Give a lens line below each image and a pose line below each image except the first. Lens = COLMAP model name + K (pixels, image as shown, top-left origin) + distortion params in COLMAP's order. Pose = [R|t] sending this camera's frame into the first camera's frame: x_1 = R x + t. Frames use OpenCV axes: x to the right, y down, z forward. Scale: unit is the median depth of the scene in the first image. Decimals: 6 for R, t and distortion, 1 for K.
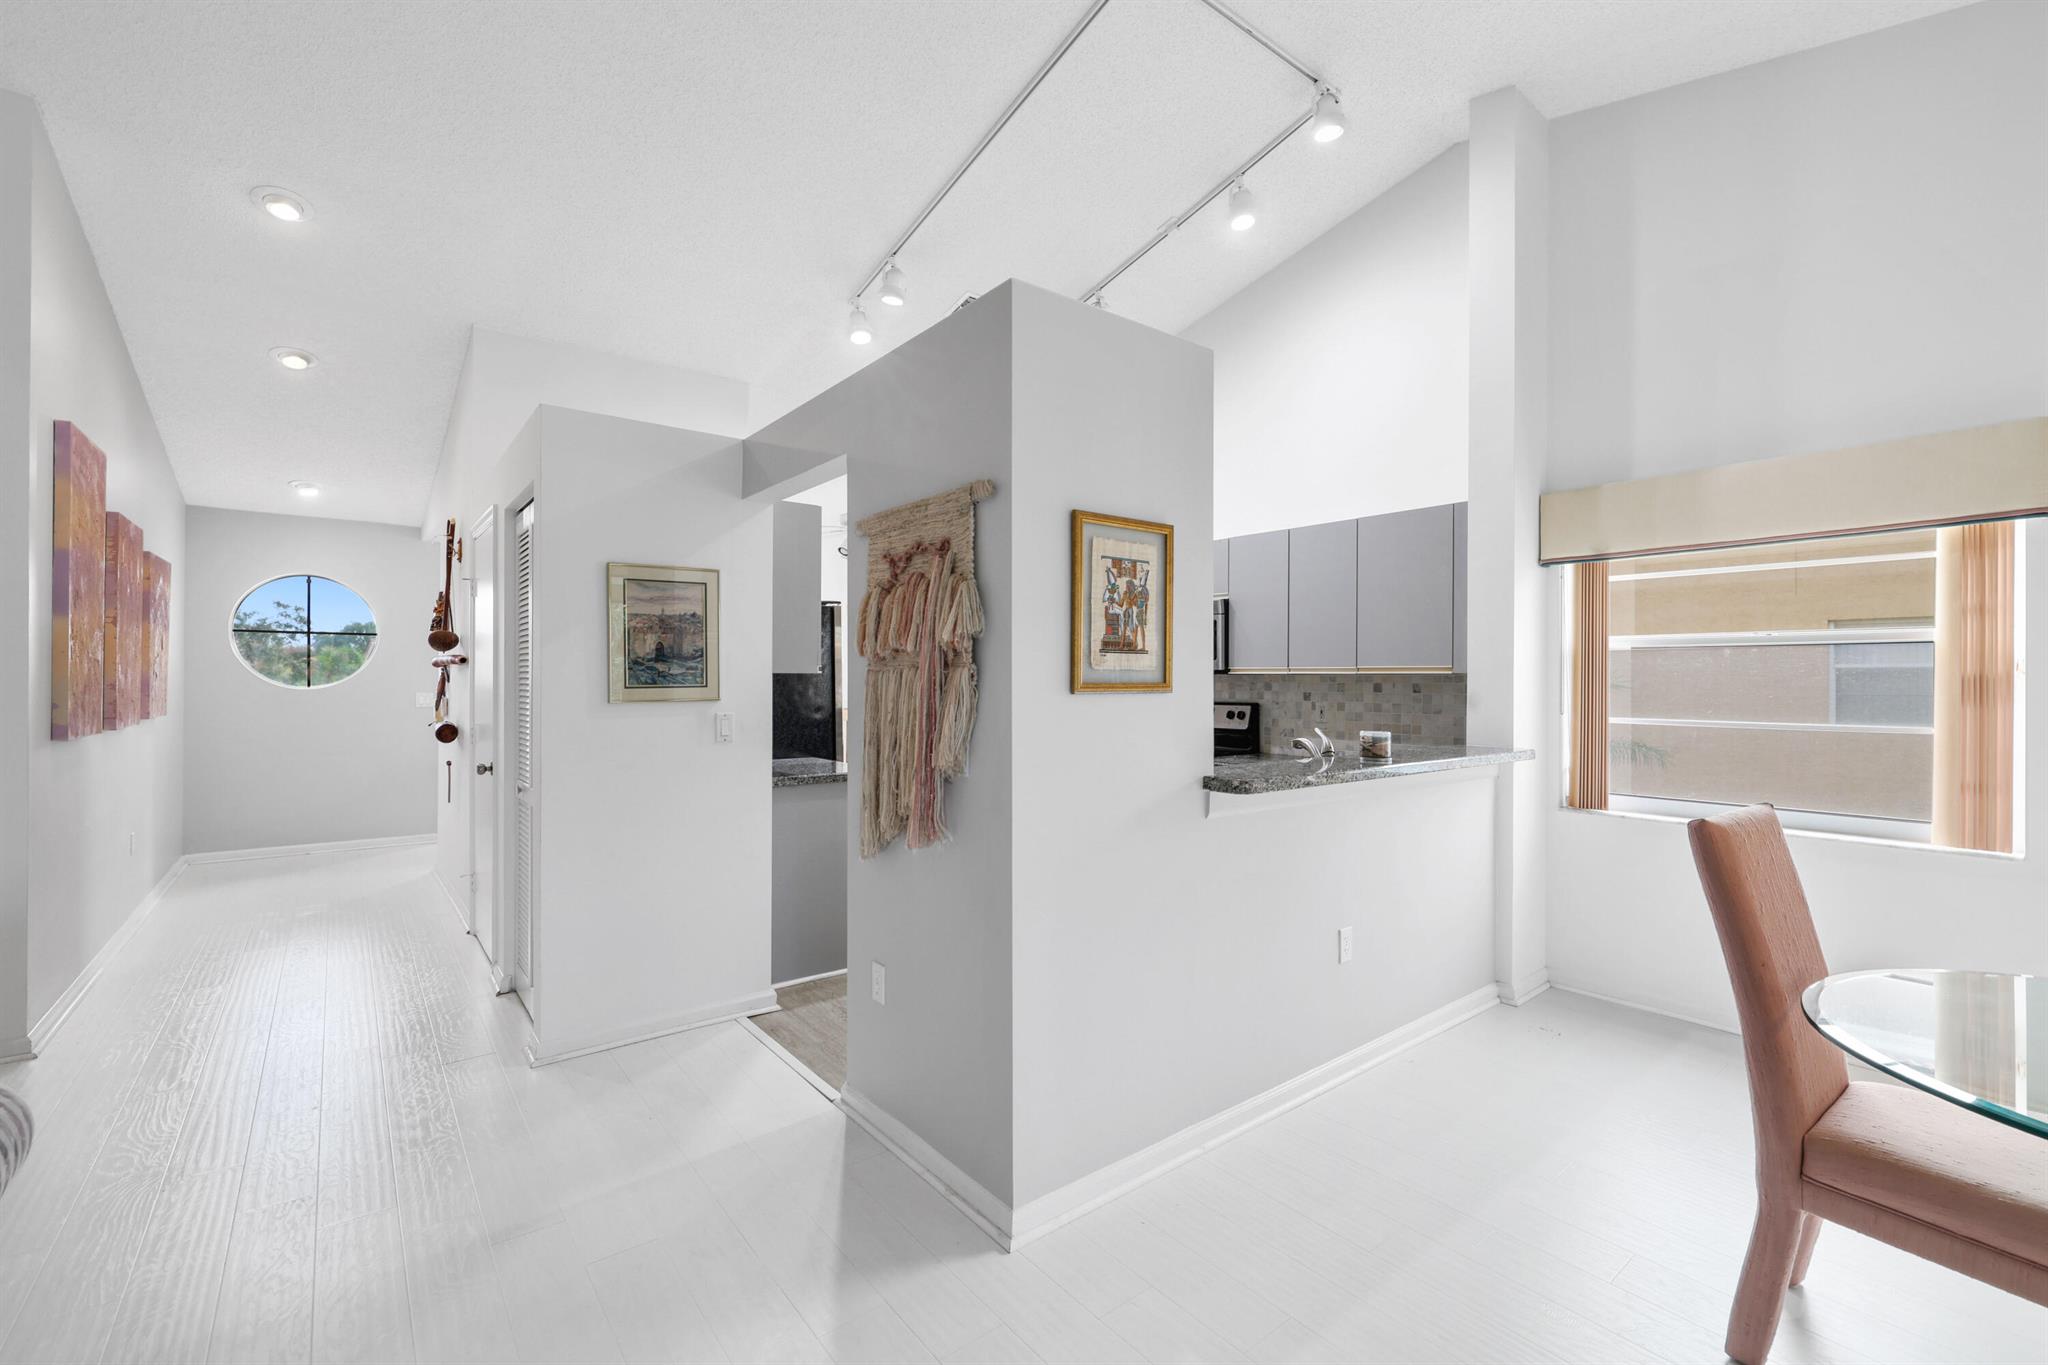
lens RADIAL K [[872.6, 0, 1012.7], [0, 872.6, 674.9], [0, 0, 1]] dist [-0.001193, 0.000597]
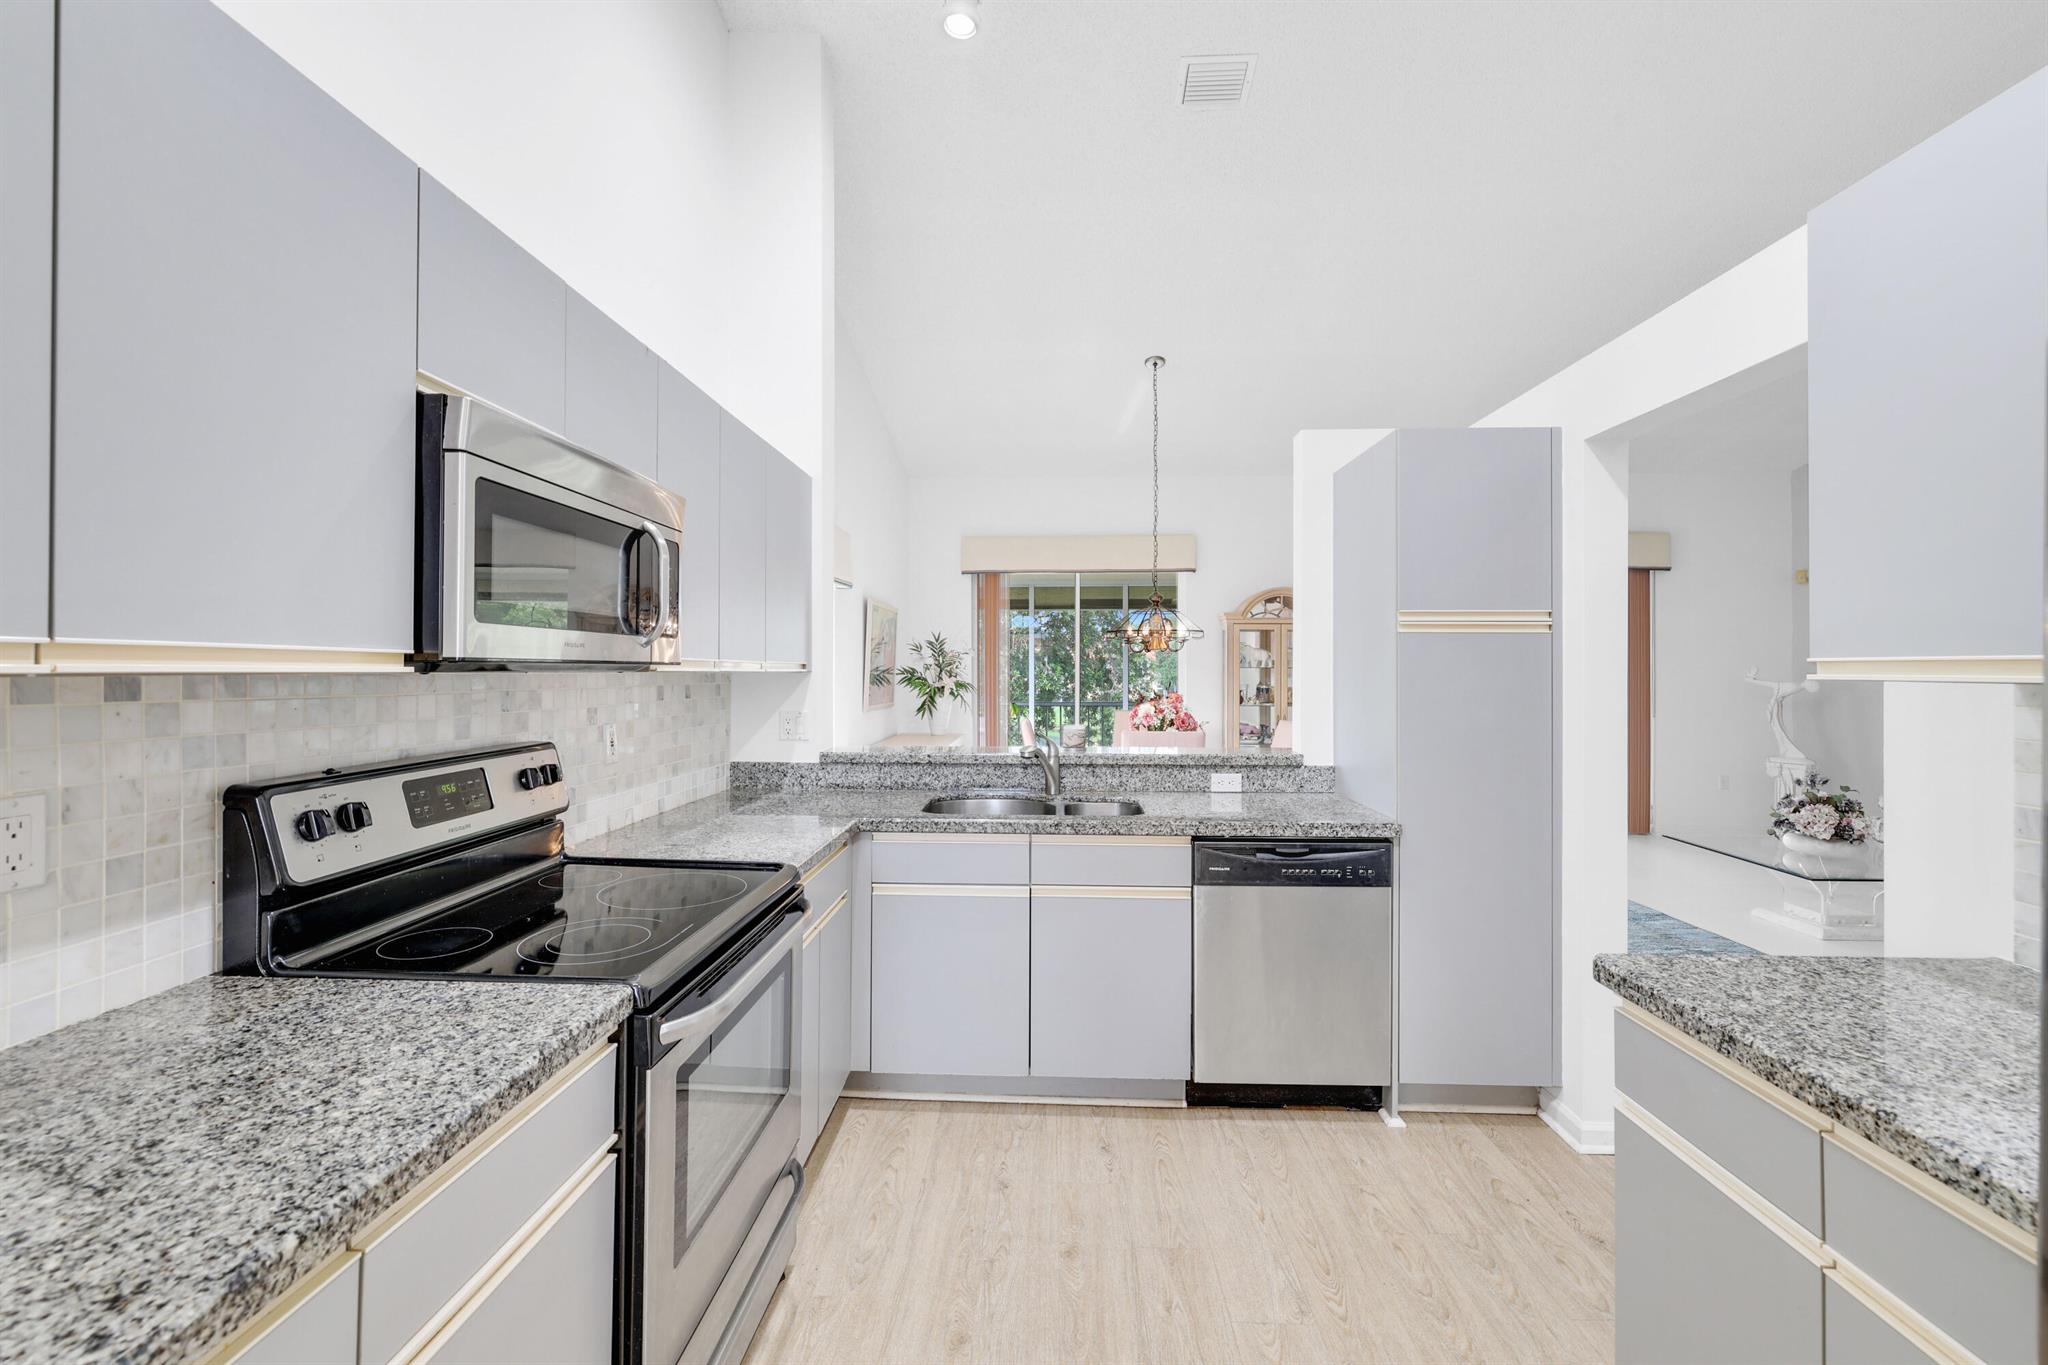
lens RADIAL K [[872.6, 0, 1036.6], [0, 872.6, 670.5], [0, 0, 1]] dist [-0.001193, 0.000597]
pose [[-0.773294, -0.004213, 0.634033, -0.235967], [-0.007031, 0.999973, -0.001930, -0.002542], [-0.634008, -0.005950, -0.773304, 1.697194]]
